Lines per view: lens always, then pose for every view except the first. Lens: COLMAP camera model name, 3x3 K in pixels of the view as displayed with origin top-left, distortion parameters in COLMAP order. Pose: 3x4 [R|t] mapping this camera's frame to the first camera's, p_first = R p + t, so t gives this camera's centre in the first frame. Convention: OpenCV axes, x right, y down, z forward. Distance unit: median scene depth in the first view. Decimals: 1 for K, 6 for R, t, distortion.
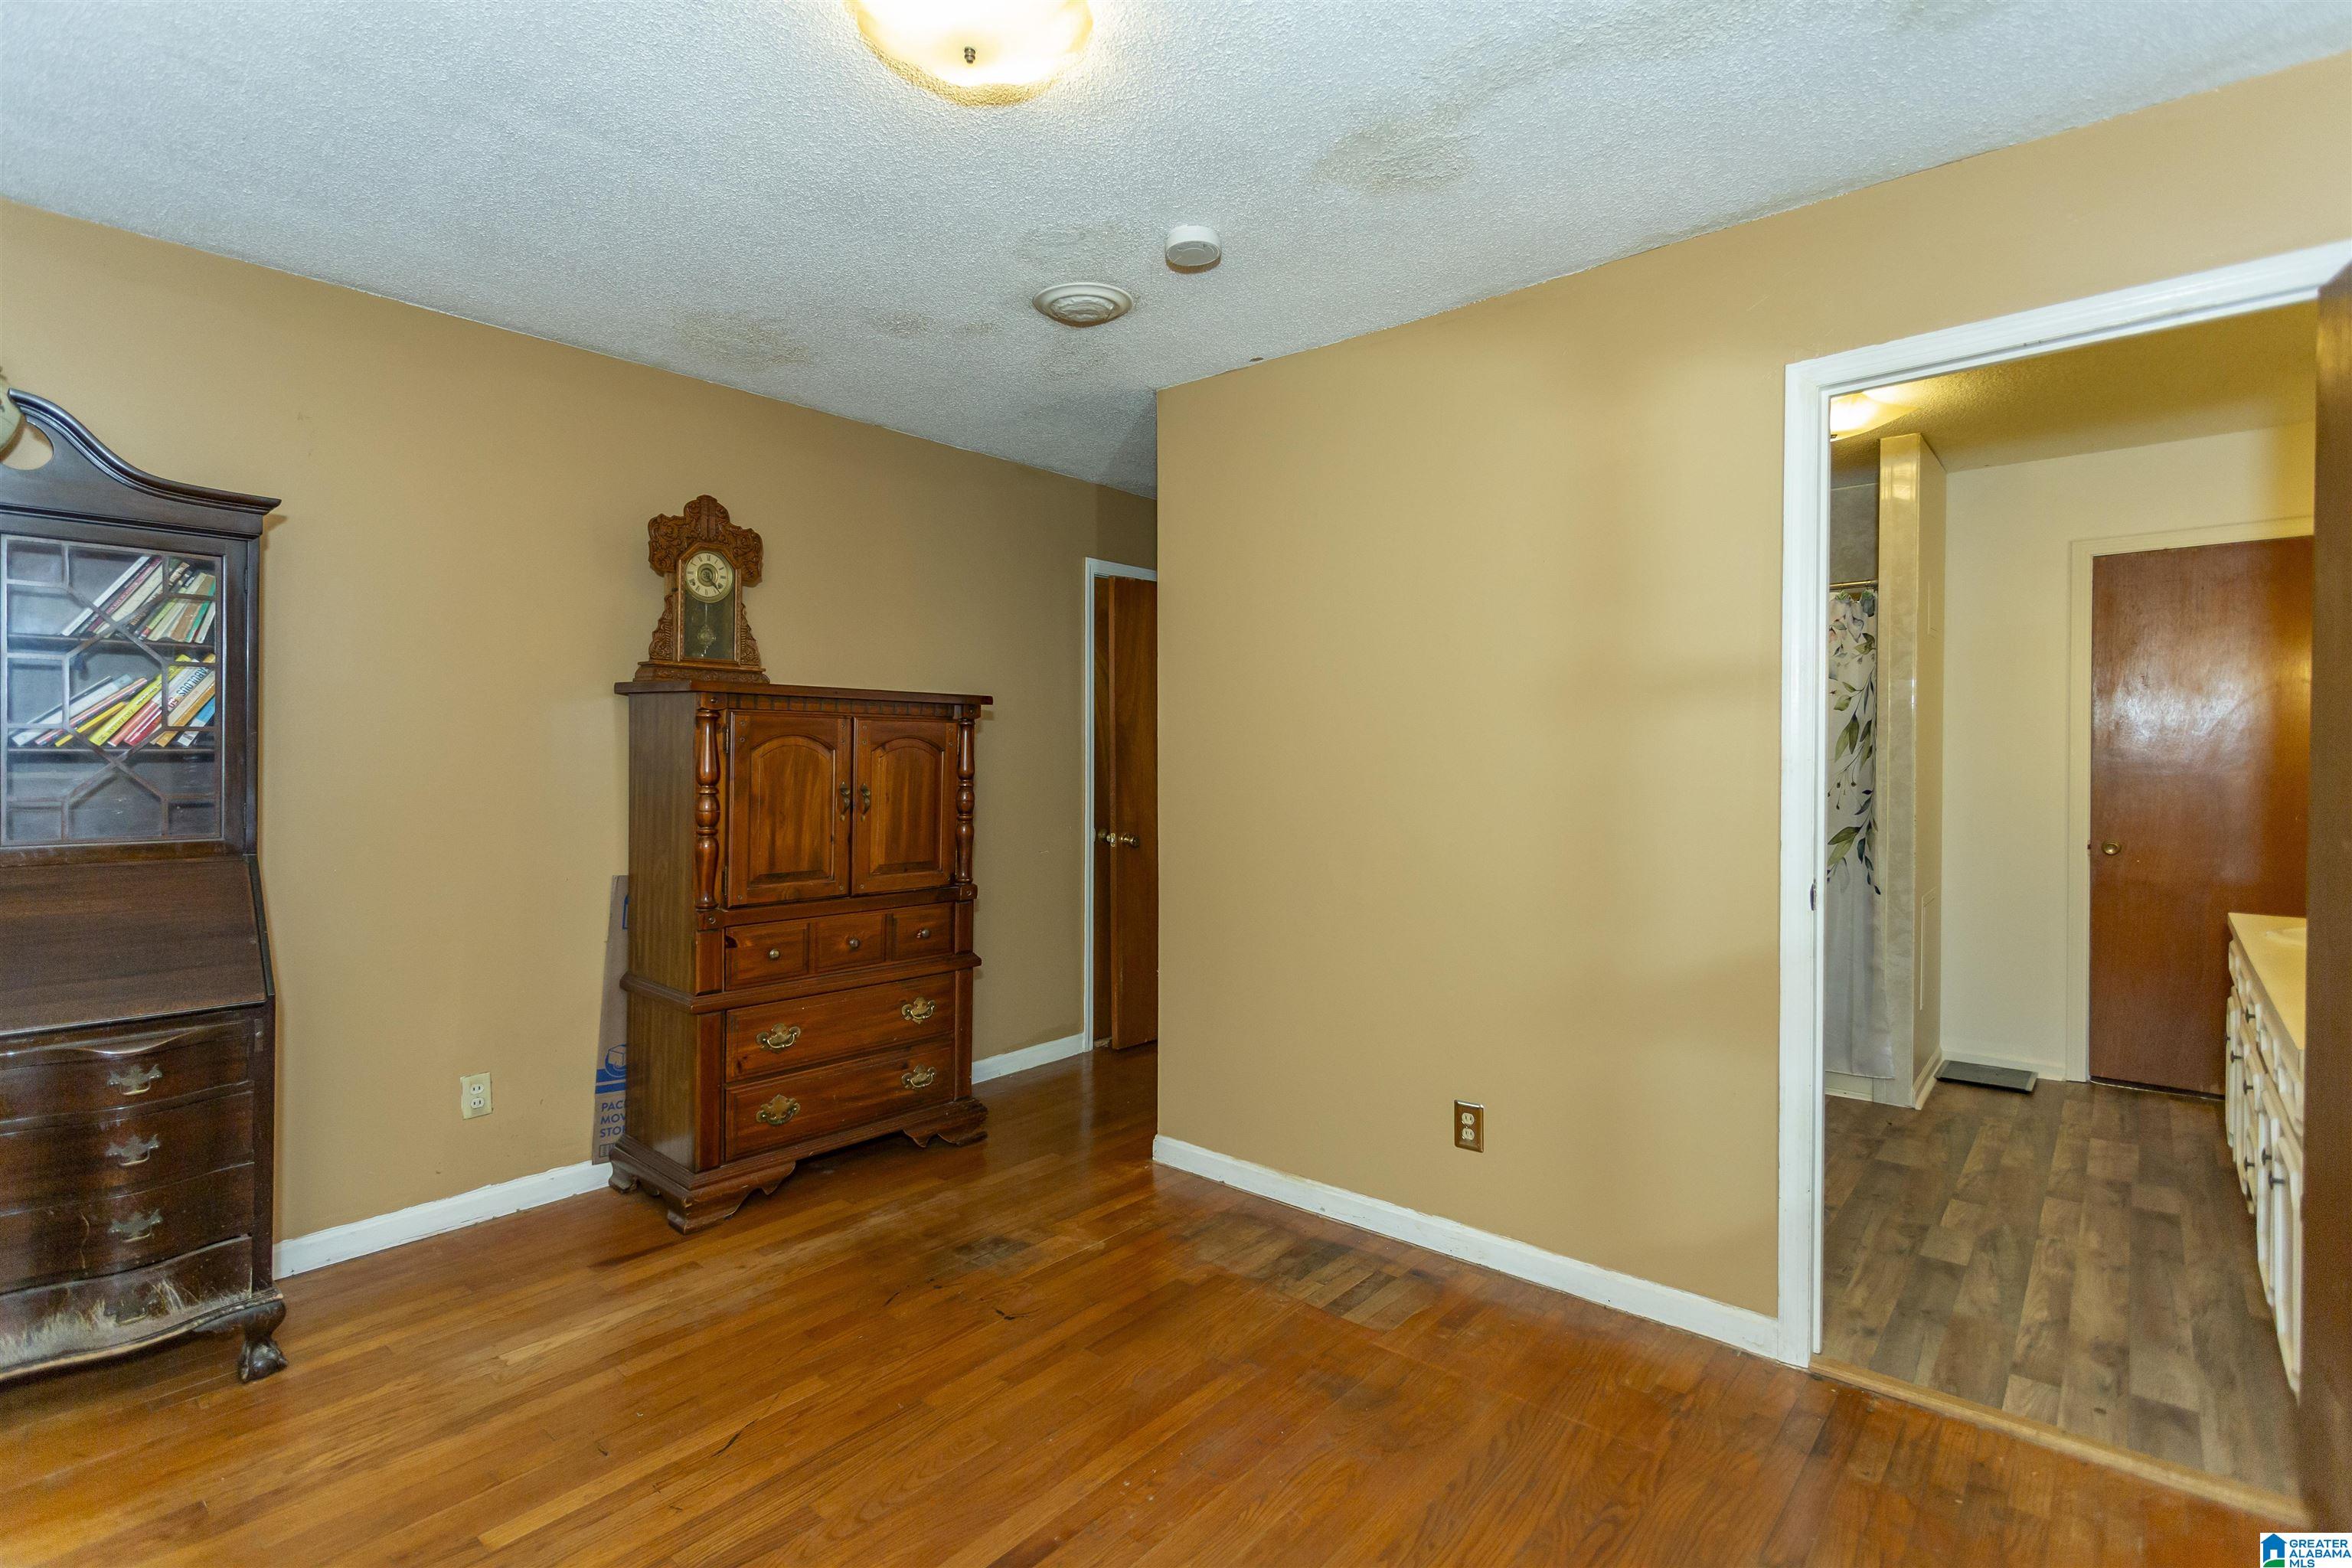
lens RADIAL K [[1103.9, 0, 1173.1], [0, 1103.9, 766.3], [0, 0, 1]] dist [0.003093, 0.001542]
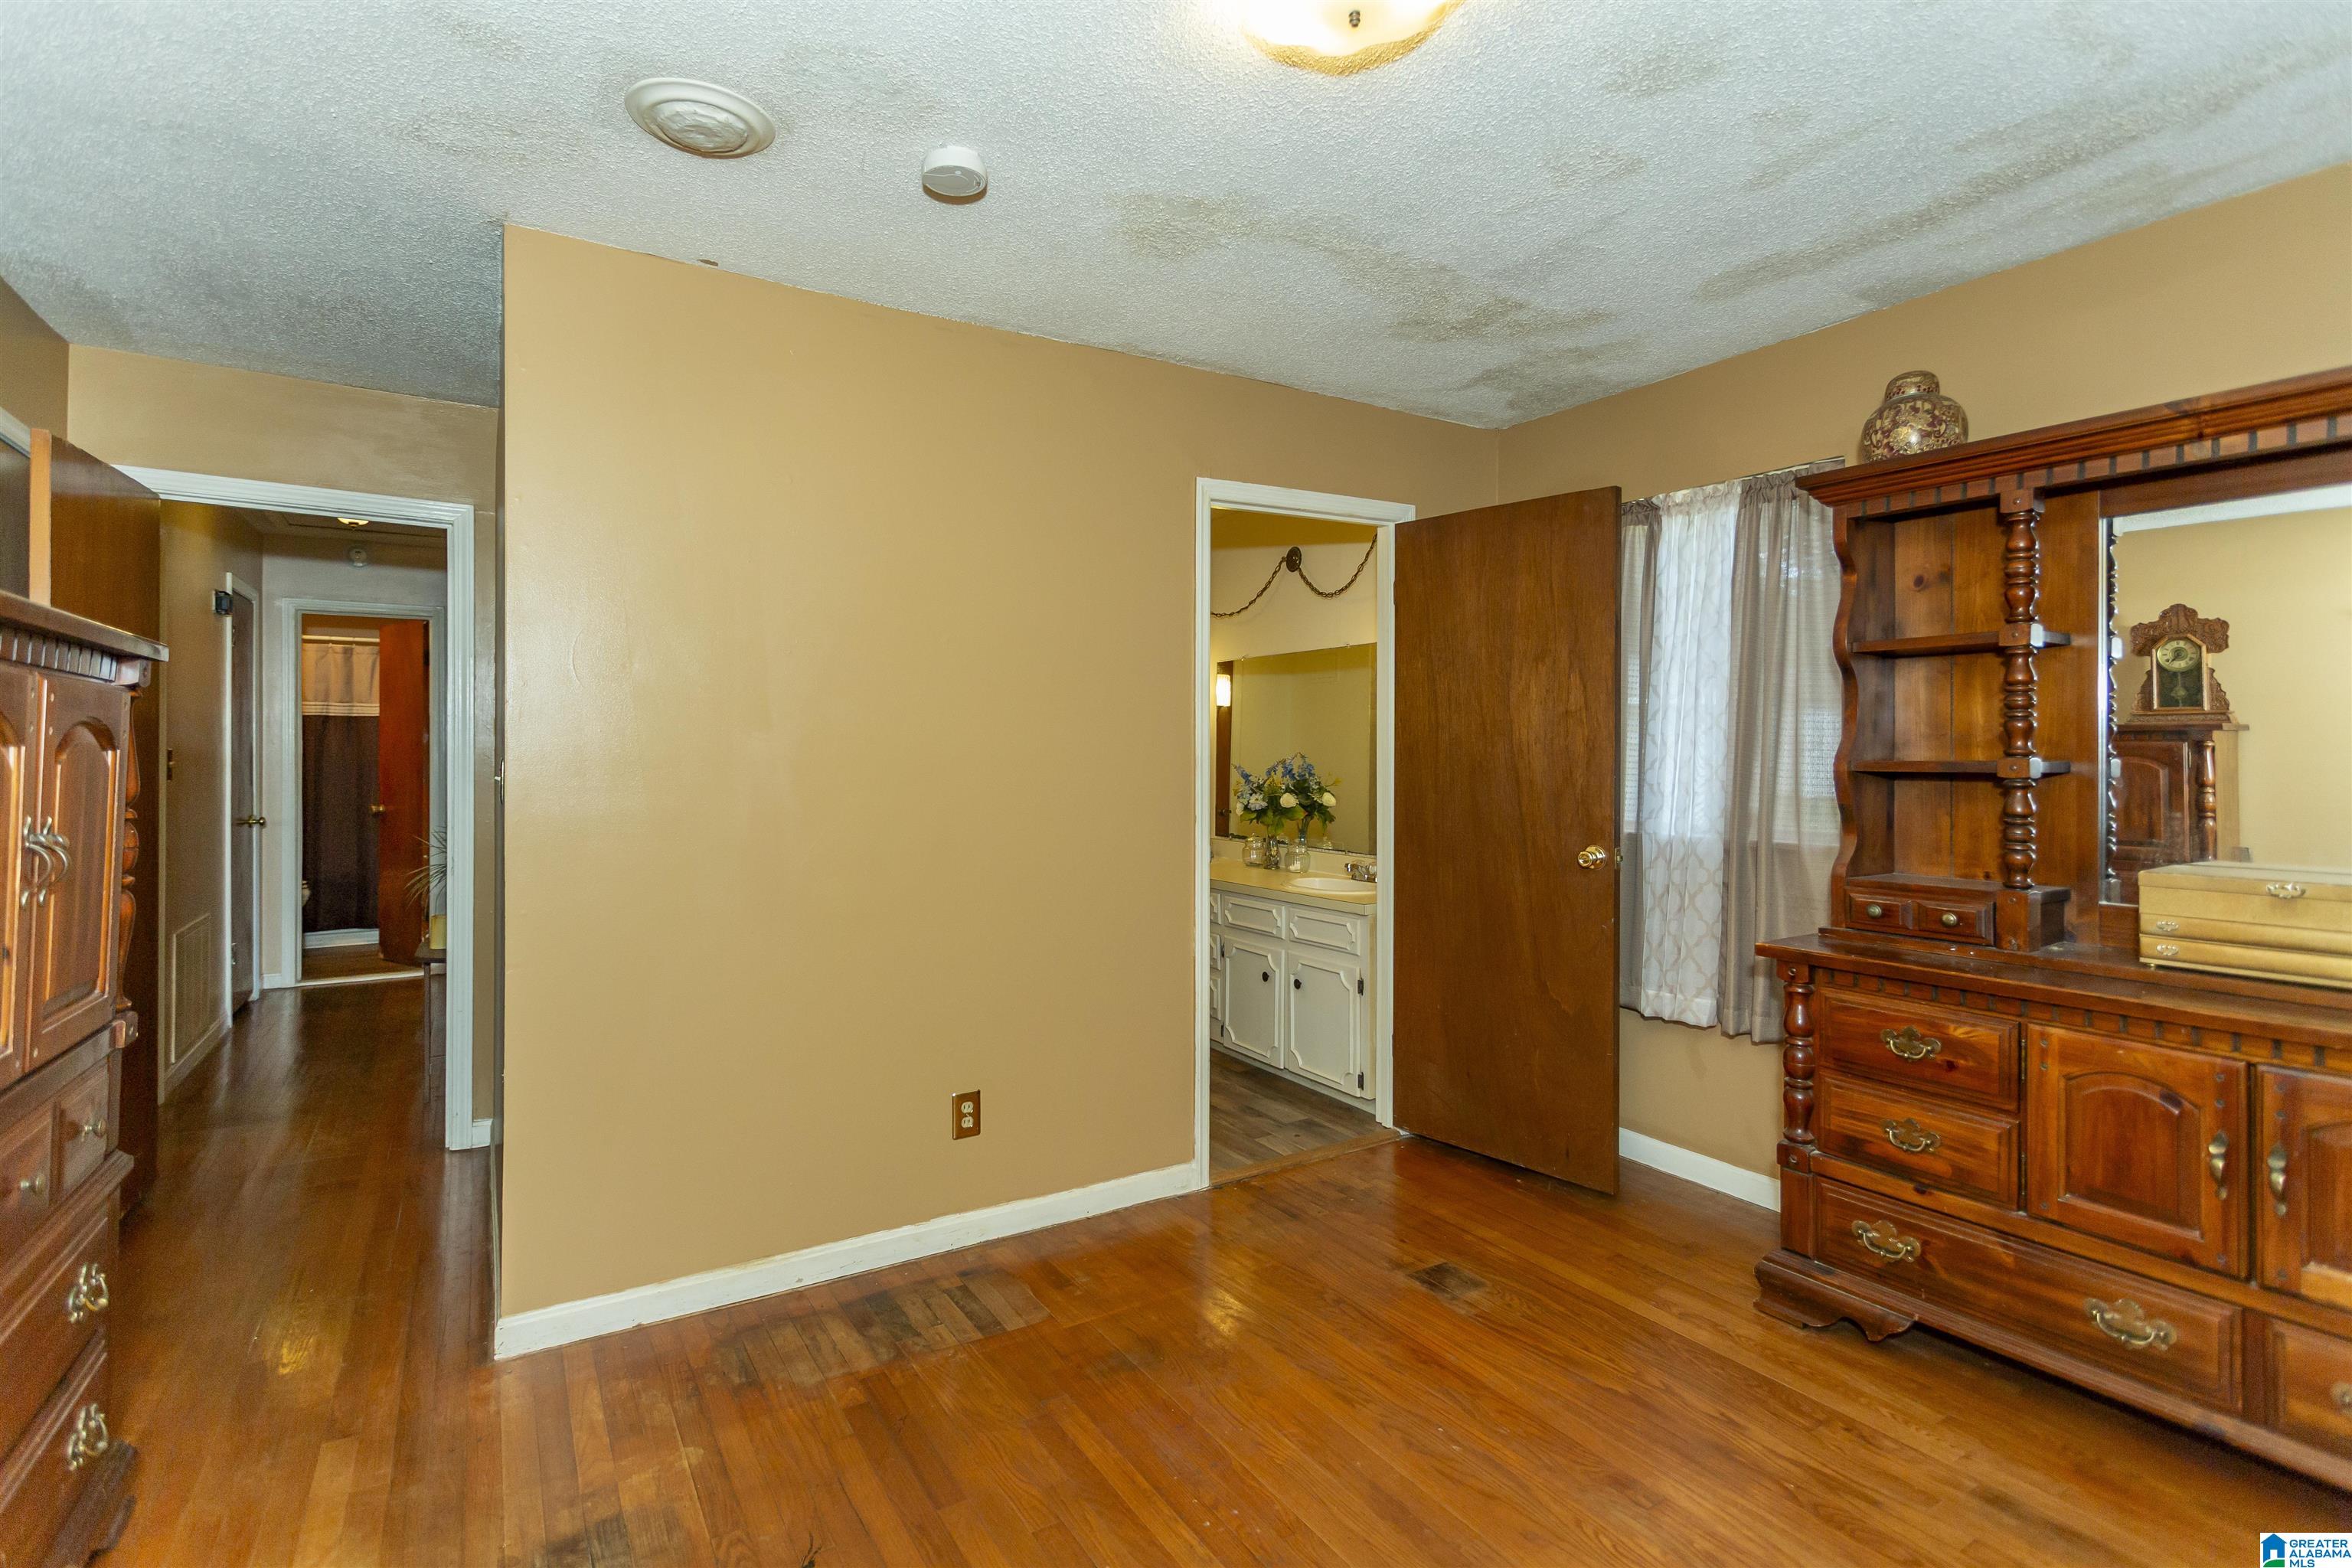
lens RADIAL K [[1103.9, 0, 1165.5], [0, 1103.9, 773.4], [0, 0, 1]] dist [0.003093, 0.001542]
pose [[0.309977, -0.014576, 0.950632, -0.659809], [0.008572, 0.999885, 0.012536, -0.000679], [-0.950706, 0.004263, 0.310066, 0.520991]]
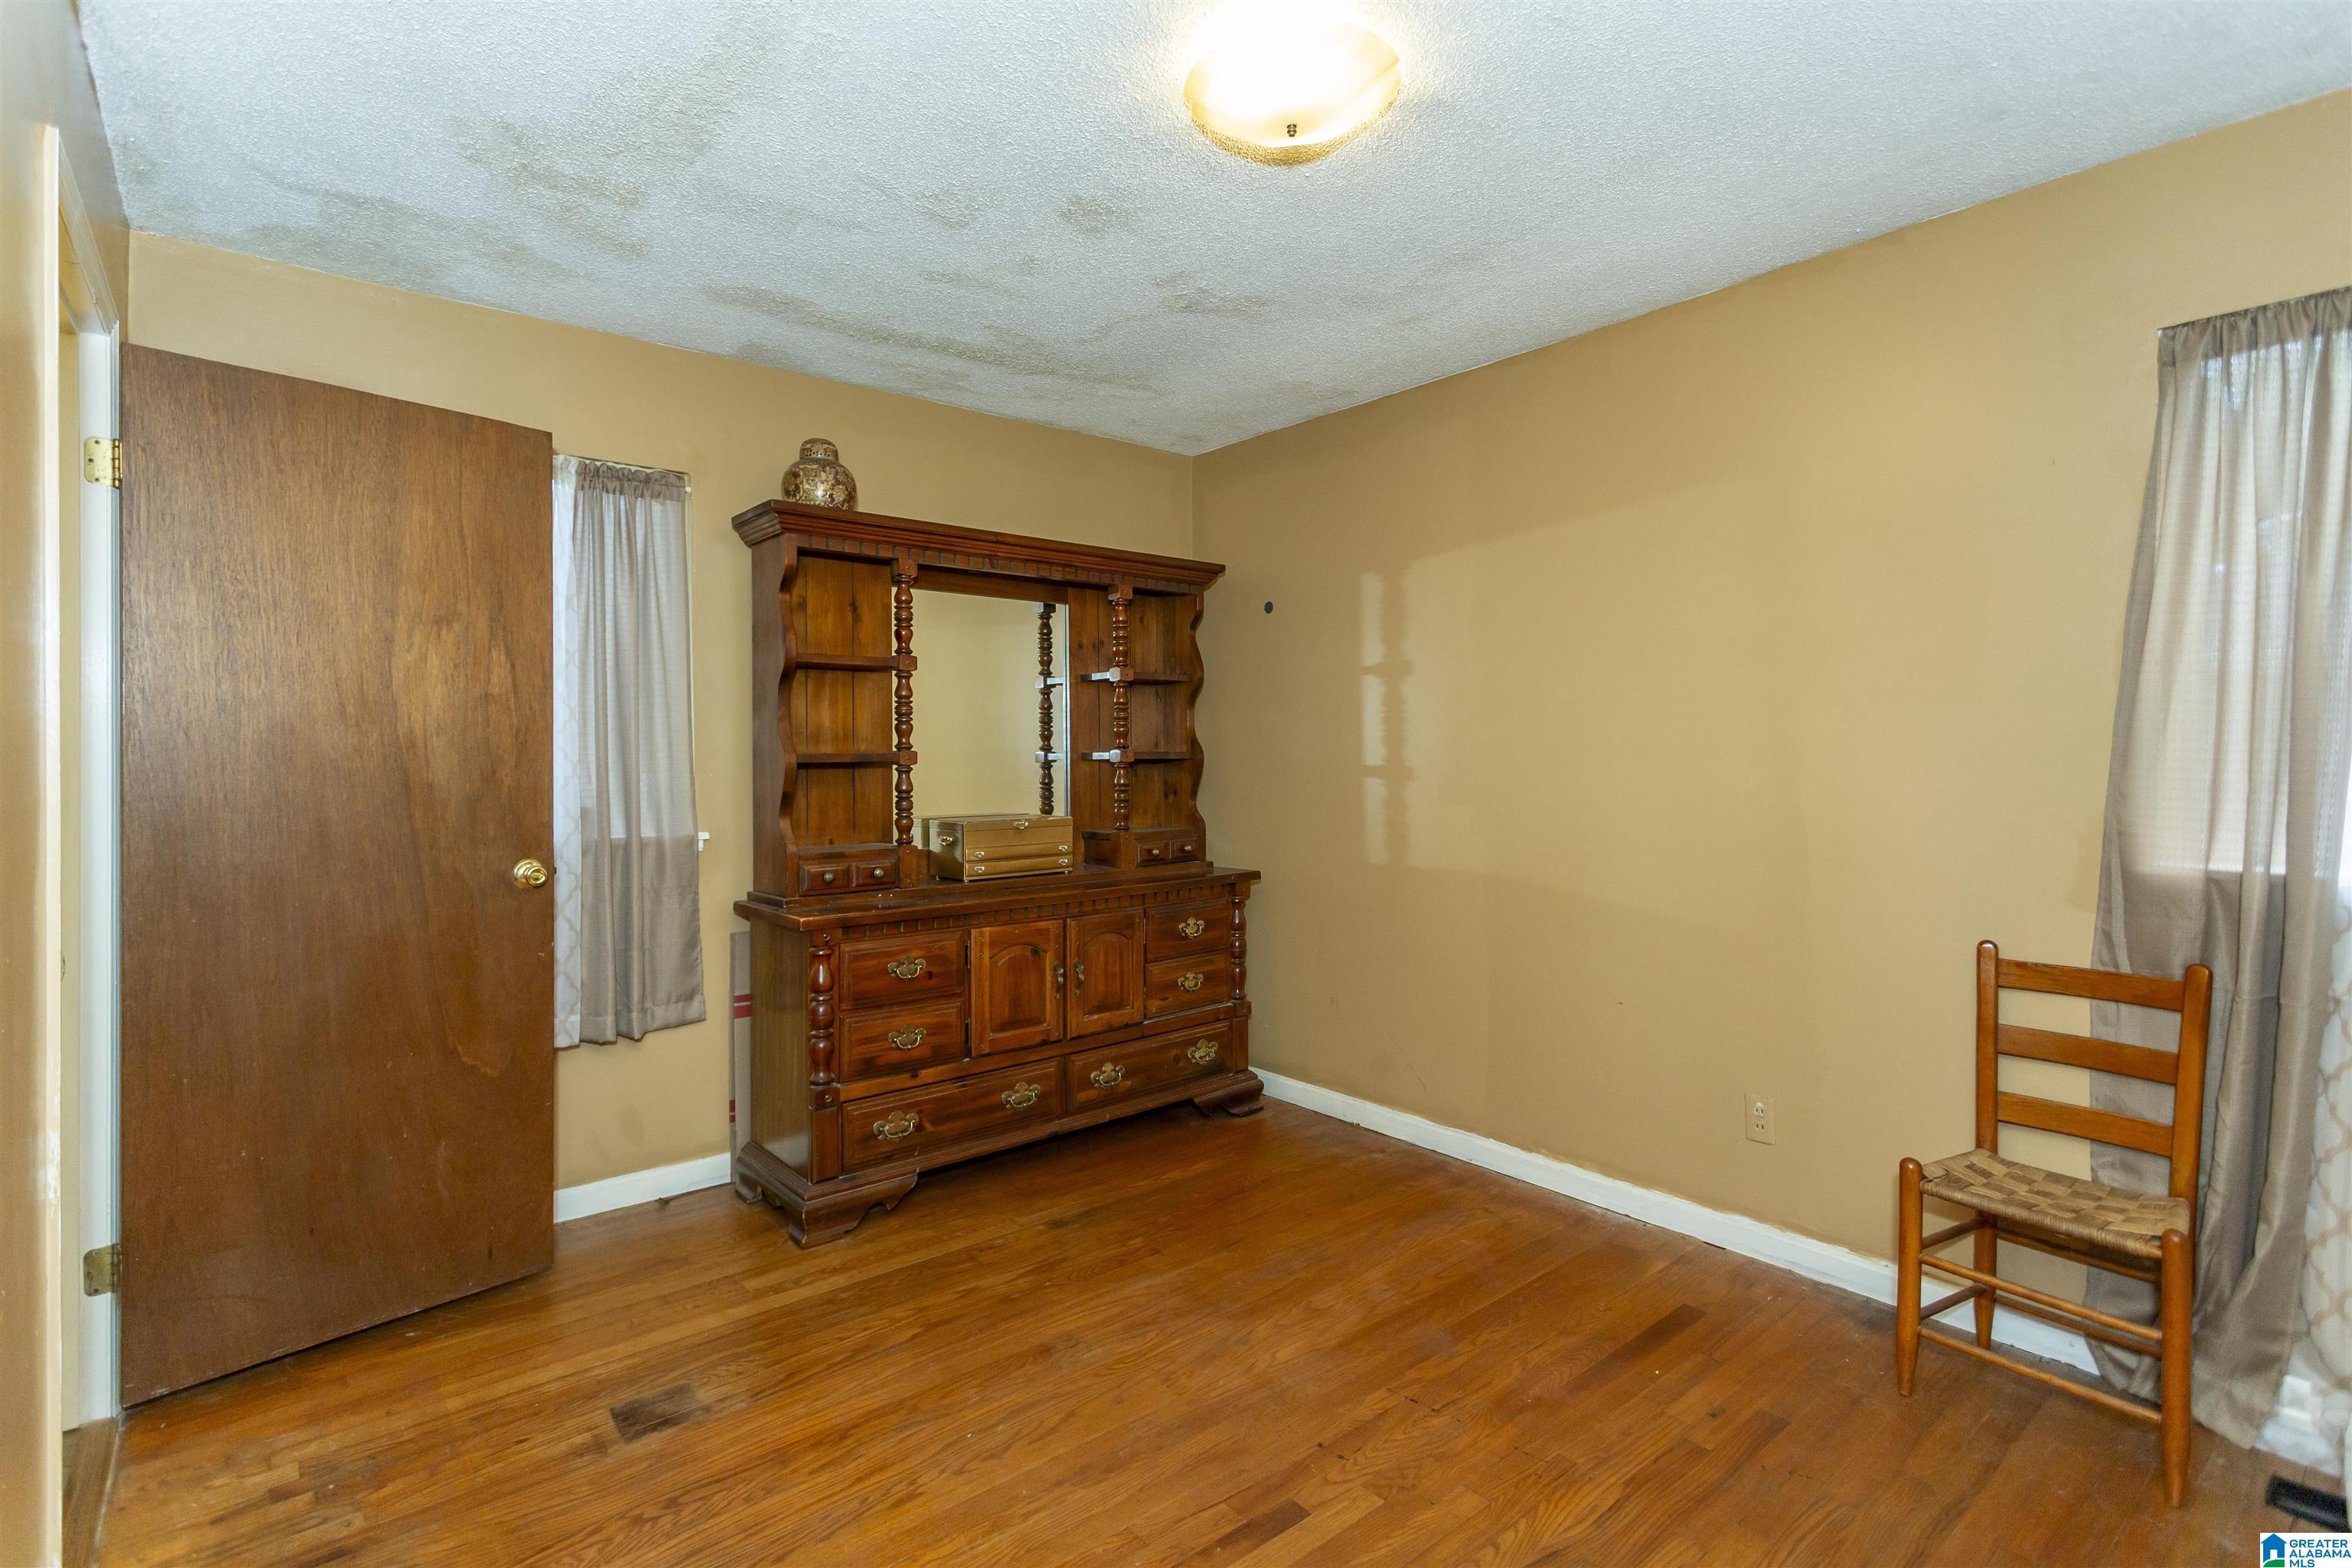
lens RADIAL K [[1103.9, 0, 1175.3], [0, 1103.9, 779.4], [0, 0, 1]] dist [0.003093, 0.001542]
pose [[-0.982305, 0.003381, 0.187260, -0.163708], [0.009769, 0.999401, 0.033202, -0.002107], [-0.187035, 0.034444, -0.981749, 1.264330]]
